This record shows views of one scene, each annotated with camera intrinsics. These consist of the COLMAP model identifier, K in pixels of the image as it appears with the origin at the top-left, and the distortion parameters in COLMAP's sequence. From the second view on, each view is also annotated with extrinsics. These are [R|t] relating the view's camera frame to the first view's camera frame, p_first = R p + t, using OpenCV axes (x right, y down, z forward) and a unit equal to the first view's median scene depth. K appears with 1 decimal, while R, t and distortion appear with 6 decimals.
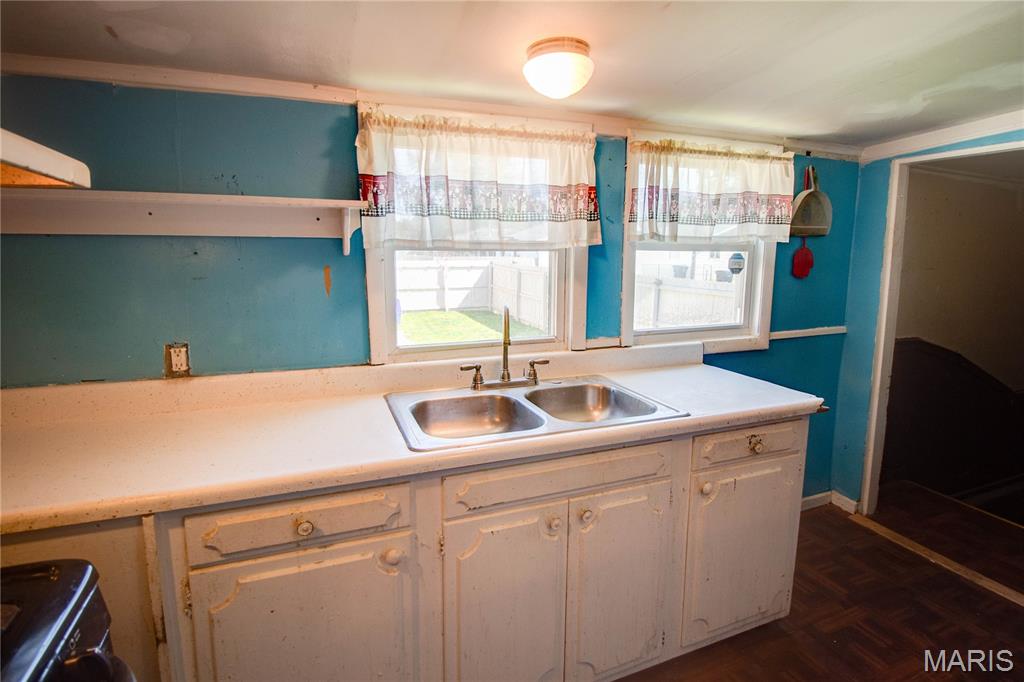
lens RADIAL K [[506.8, 0, 511.5], [0, 506.8, 328.5], [0, 0, 1]] dist [-0.022236, -0.001054]
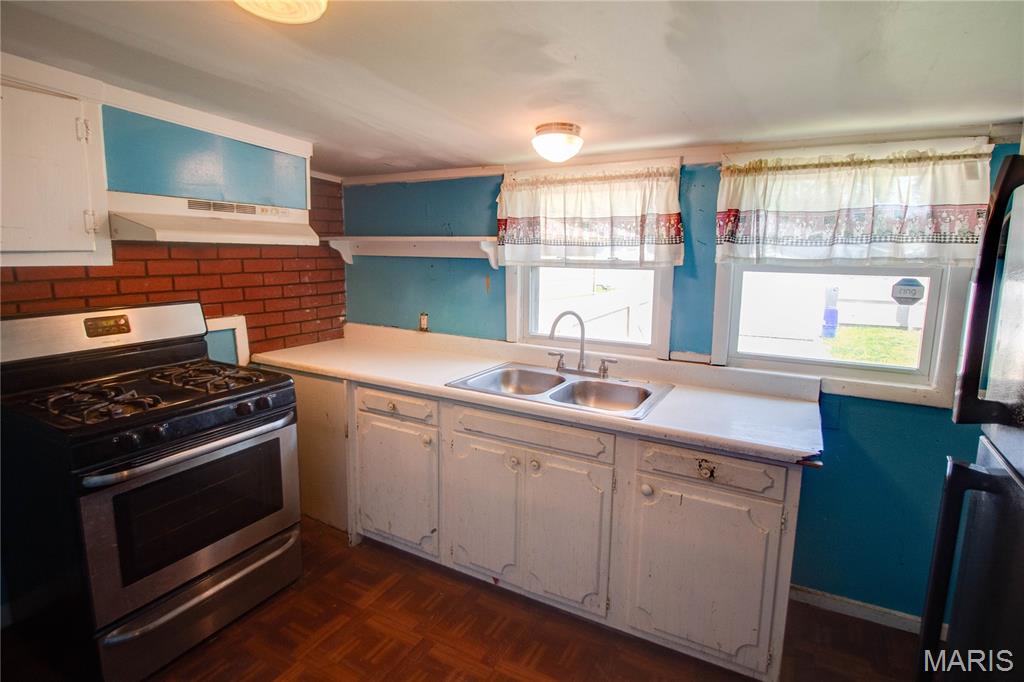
lens RADIAL K [[506.8, 0, 511.5], [0, 506.8, 328.5], [0, 0, 1]] dist [-0.022236, -0.001054]
pose [[0.630228, 0.121234, -0.766887, 0.872614], [-0.121451, 0.990968, 0.056850, -0.053592], [0.766852, 0.057311, 0.639260, 0.033733]]
